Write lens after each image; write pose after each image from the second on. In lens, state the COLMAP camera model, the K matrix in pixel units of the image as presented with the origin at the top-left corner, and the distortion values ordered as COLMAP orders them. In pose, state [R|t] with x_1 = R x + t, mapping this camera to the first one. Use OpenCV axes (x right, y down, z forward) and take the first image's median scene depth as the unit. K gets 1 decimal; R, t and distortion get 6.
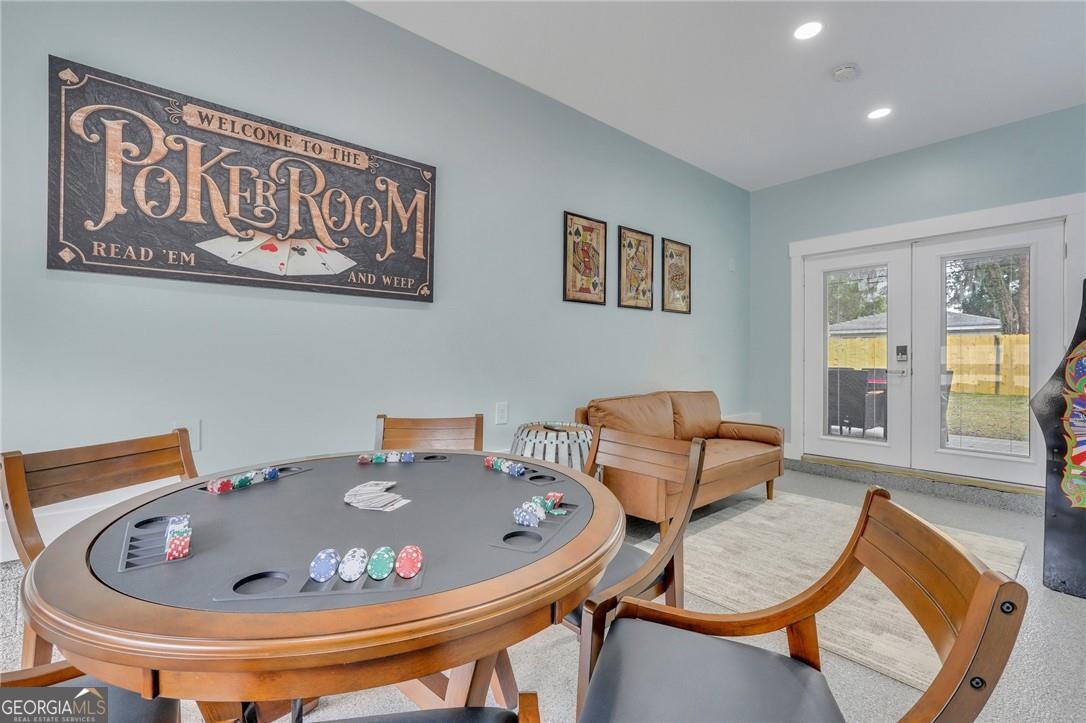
lens RADIAL K [[481.4, 0, 547.2], [0, 481.4, 352.6], [0, 0, 1]] dist [-0.004574, 0.002291]
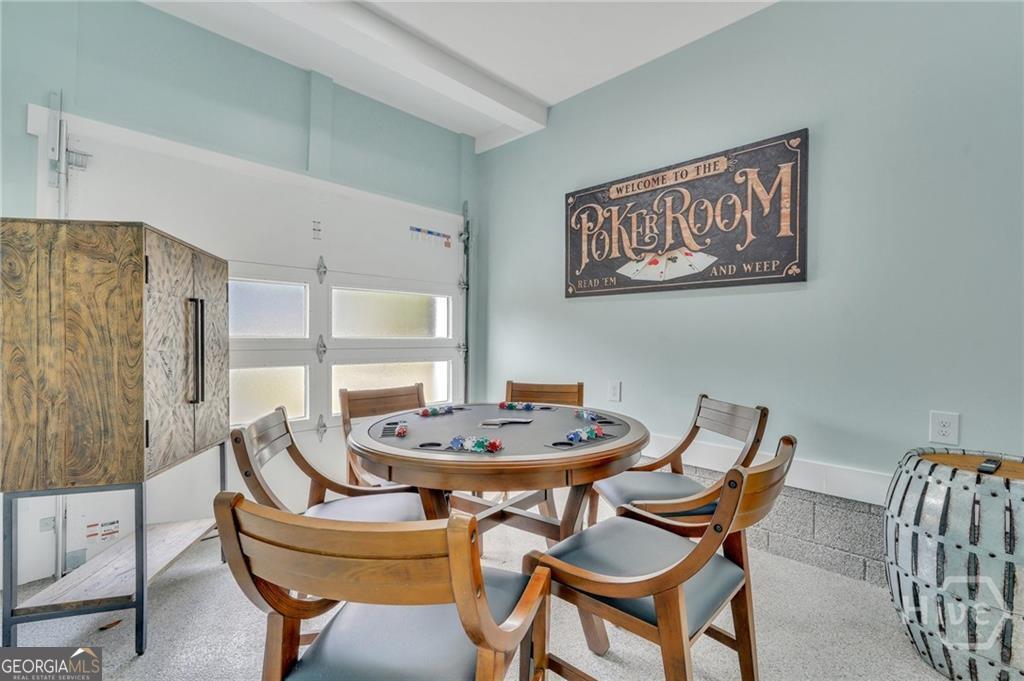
lens RADIAL K [[453.9, 0, 514.2], [0, 453.9, 337.4], [0, 0, 1]] dist [-0.004574, 0.002291]
pose [[0.081155, -0.016153, -0.996571, 0.642207], [-0.006884, 0.999836, -0.016767, 0.019721], [0.996678, 0.008221, 0.081030, 0.469182]]
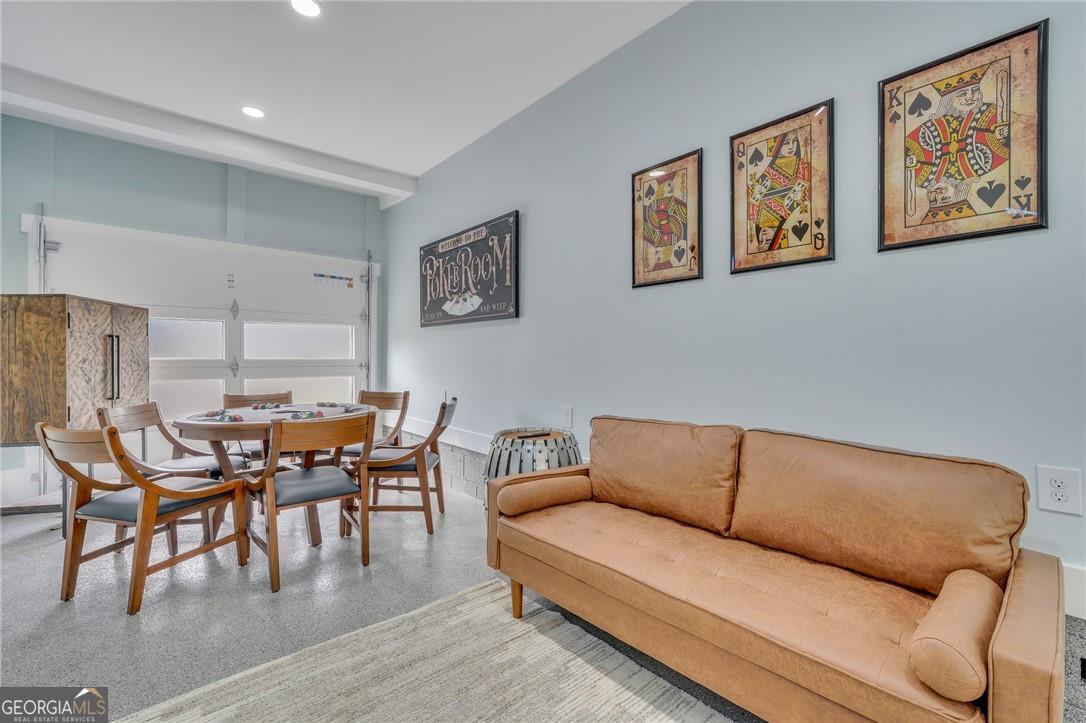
lens RADIAL K [[481.4, 0, 547.1], [0, 481.4, 361.2], [0, 0, 1]] dist [-0.004574, 0.002291]
pose [[-0.002716, -0.009674, -0.999950, 1.206678], [-0.001734, 0.999952, -0.009670, 0.027329], [0.999995, 0.001707, -0.002732, 1.274211]]
